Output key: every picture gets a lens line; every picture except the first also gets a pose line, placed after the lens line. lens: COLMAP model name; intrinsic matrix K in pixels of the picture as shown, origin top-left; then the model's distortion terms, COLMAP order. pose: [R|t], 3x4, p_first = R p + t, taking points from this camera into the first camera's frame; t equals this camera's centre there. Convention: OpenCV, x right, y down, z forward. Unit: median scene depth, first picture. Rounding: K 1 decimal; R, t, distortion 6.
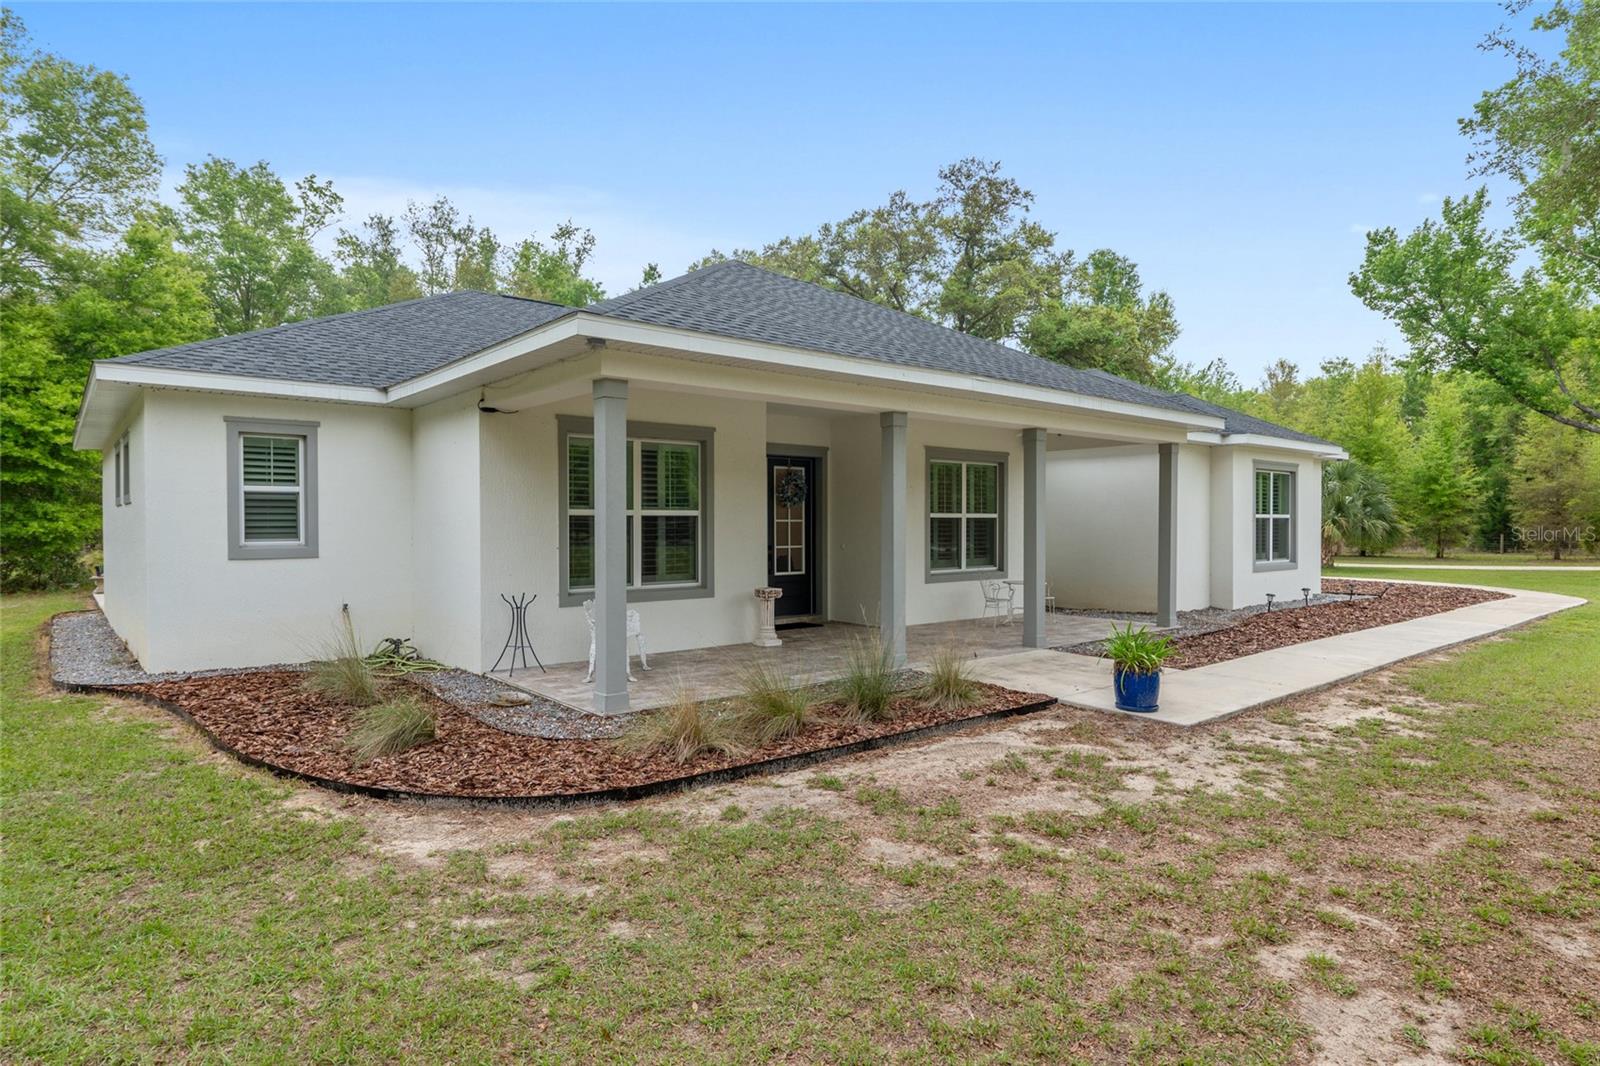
lens RADIAL K [[902.3, 0, 801.1], [0, 902.3, 531.5], [0, 0, 1]] dist [-0.000128, -0.000001]
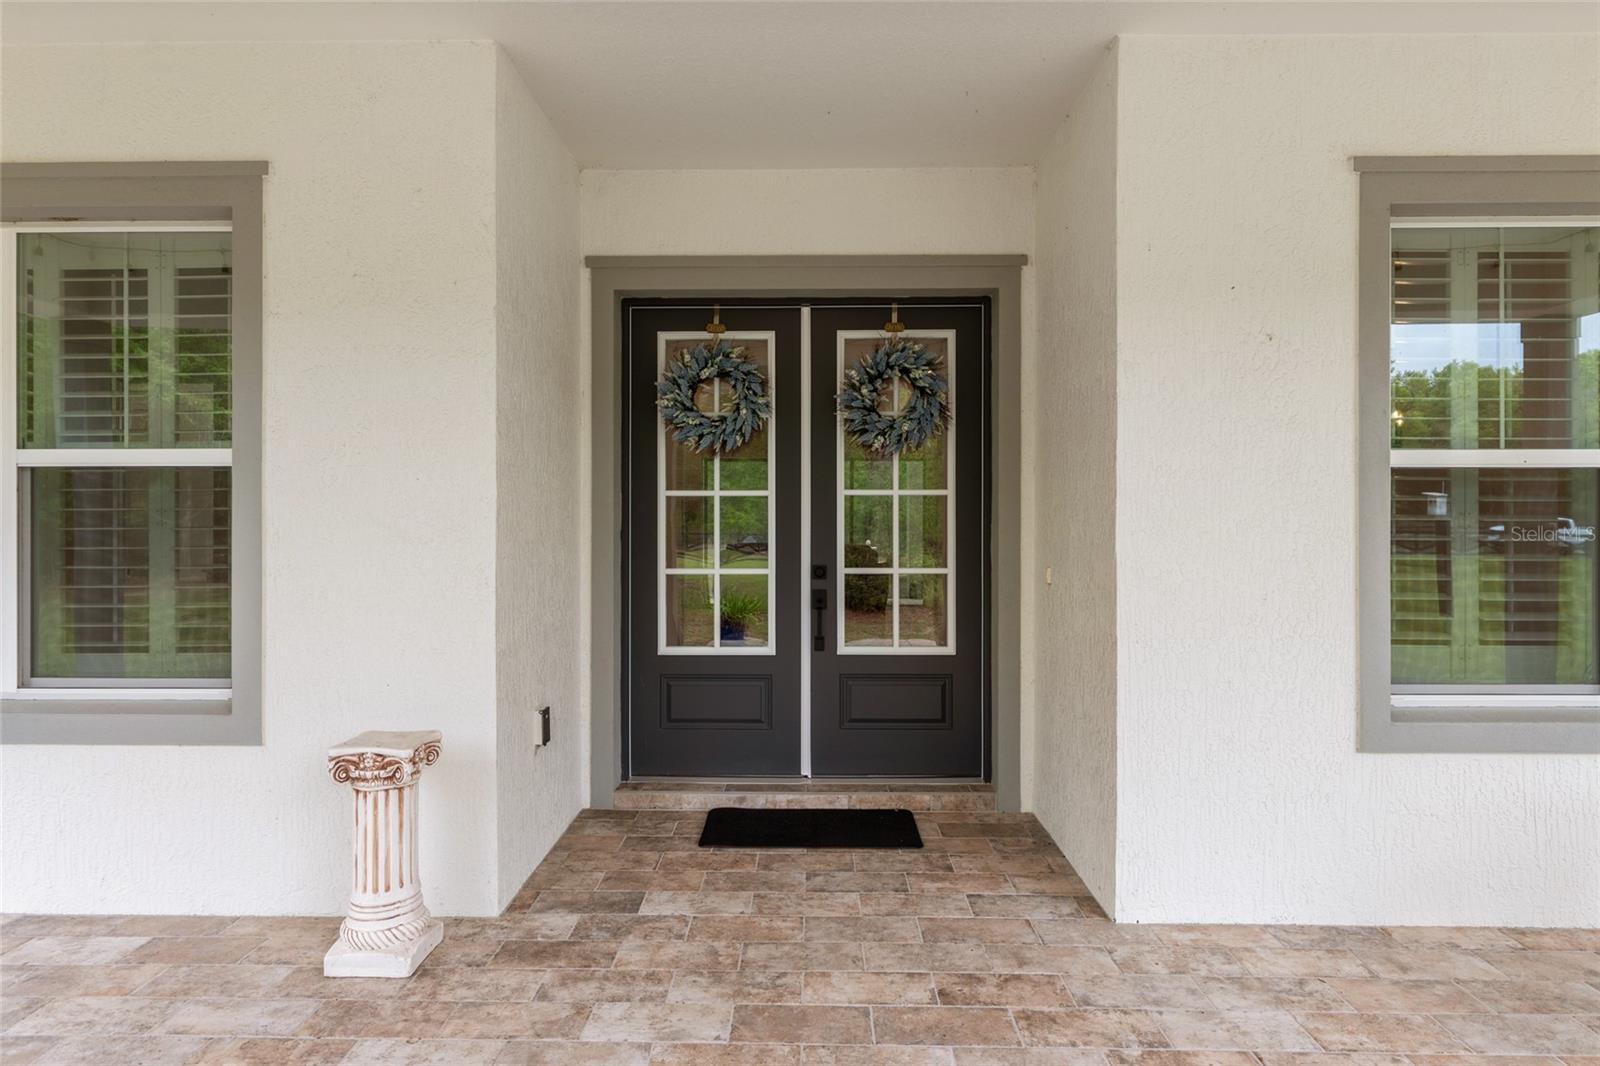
lens RADIAL K [[937.2, 0, 798.7], [0, 937.2, 526.1], [0, 0, 1]] dist [0.001411, 0.000204]
pose [[0.753048, 0.007007, -0.657928, 0.190193], [-0.008409, 0.999964, 0.001024, 0.000244], [0.657911, 0.004761, 0.753080, 0.725937]]
